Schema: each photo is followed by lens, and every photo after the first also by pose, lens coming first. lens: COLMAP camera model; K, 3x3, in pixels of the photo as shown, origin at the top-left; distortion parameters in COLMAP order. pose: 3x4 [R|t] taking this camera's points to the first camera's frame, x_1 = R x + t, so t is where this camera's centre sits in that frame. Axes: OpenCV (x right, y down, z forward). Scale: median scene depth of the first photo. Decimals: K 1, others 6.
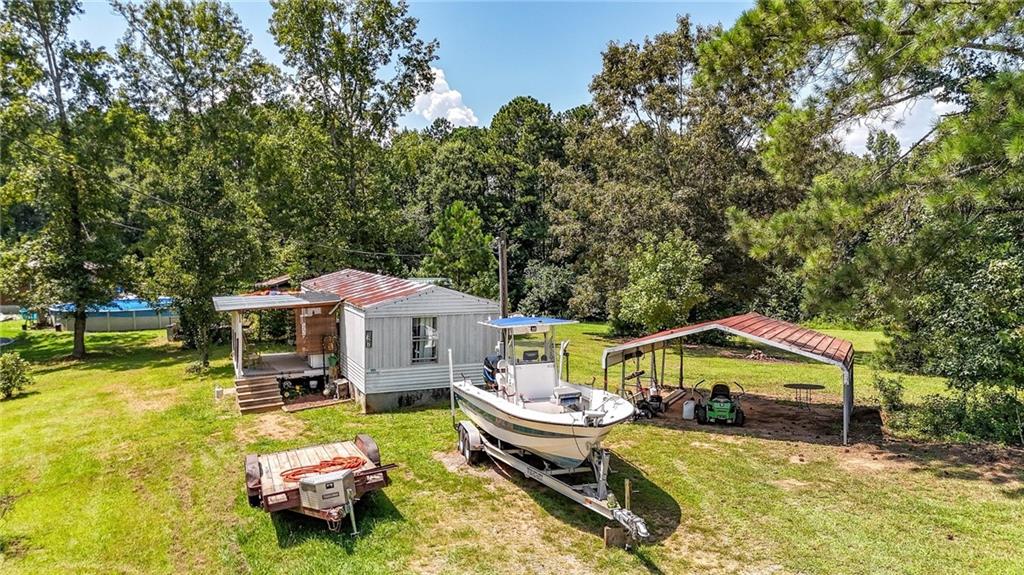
lens RADIAL K [[747.6, 0, 512.0], [0, 747.6, 287.5], [0, 0, 1]] dist [0.096834, -0.086643]
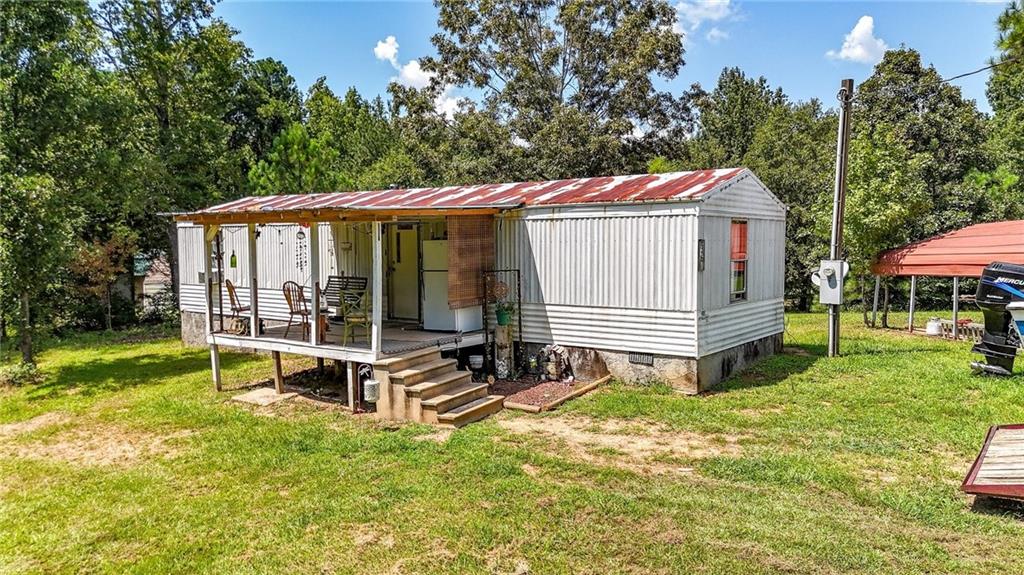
lens RADIAL K [[747.6, 0, 512.0], [0, 747.6, 287.5], [0, 0, 1]] dist [0.096834, -0.086643]
pose [[0.849897, -0.032407, 0.525952, -0.584416], [0.031974, 0.999440, 0.009913, 0.081962], [-0.525978, 0.008392, 0.850457, 0.613894]]
